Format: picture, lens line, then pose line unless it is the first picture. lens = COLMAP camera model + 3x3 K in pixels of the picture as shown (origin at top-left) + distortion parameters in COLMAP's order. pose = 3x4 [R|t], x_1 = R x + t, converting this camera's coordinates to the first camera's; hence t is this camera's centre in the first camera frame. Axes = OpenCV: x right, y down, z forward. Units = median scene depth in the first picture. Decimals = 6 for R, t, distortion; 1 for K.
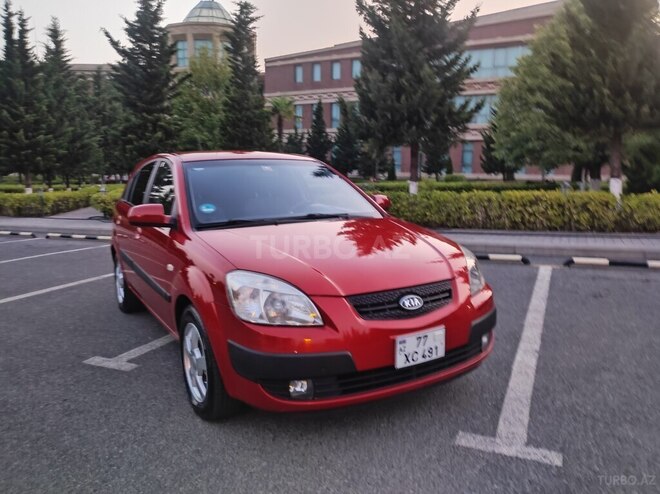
lens RADIAL K [[505.2, 0, 333.4], [0, 505.2, 250.7], [0, 0, 1]] dist [0.041470, -0.029026]
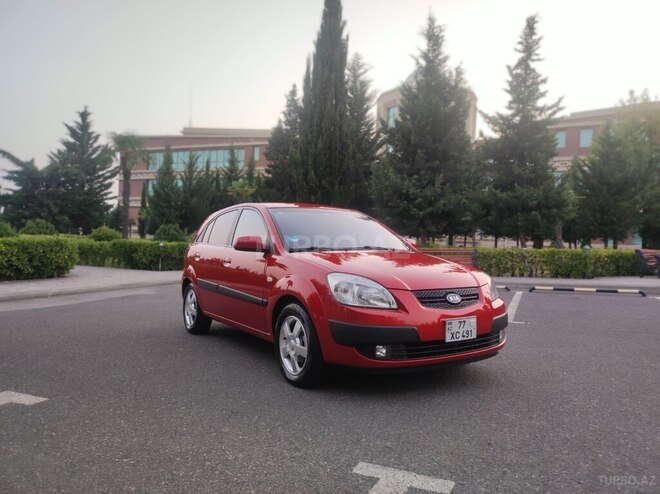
lens RADIAL K [[505.2, 0, 323.9], [0, 505.2, 249.0], [0, 0, 1]] dist [0.041470, -0.029026]
pose [[0.999762, 0.017257, 0.013370, -0.241073], [-0.015183, 0.989726, -0.142169, 0.174276], [-0.015686, 0.141932, 0.989752, -0.456304]]
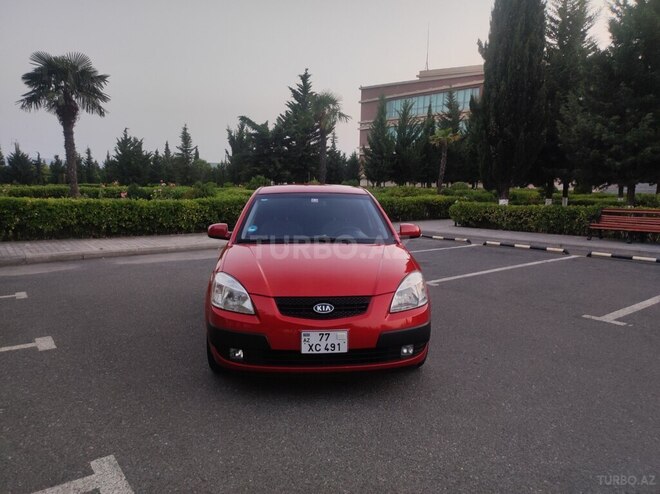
lens RADIAL K [[505.2, 0, 325.5], [0, 505.2, 245.7], [0, 0, 1]] dist [0.041470, -0.029026]
pose [[0.875626, 0.068245, -0.478144, 0.805395], [-0.080425, 0.996748, -0.005017, -0.061020], [0.476246, 0.042848, 0.878267, -0.207789]]
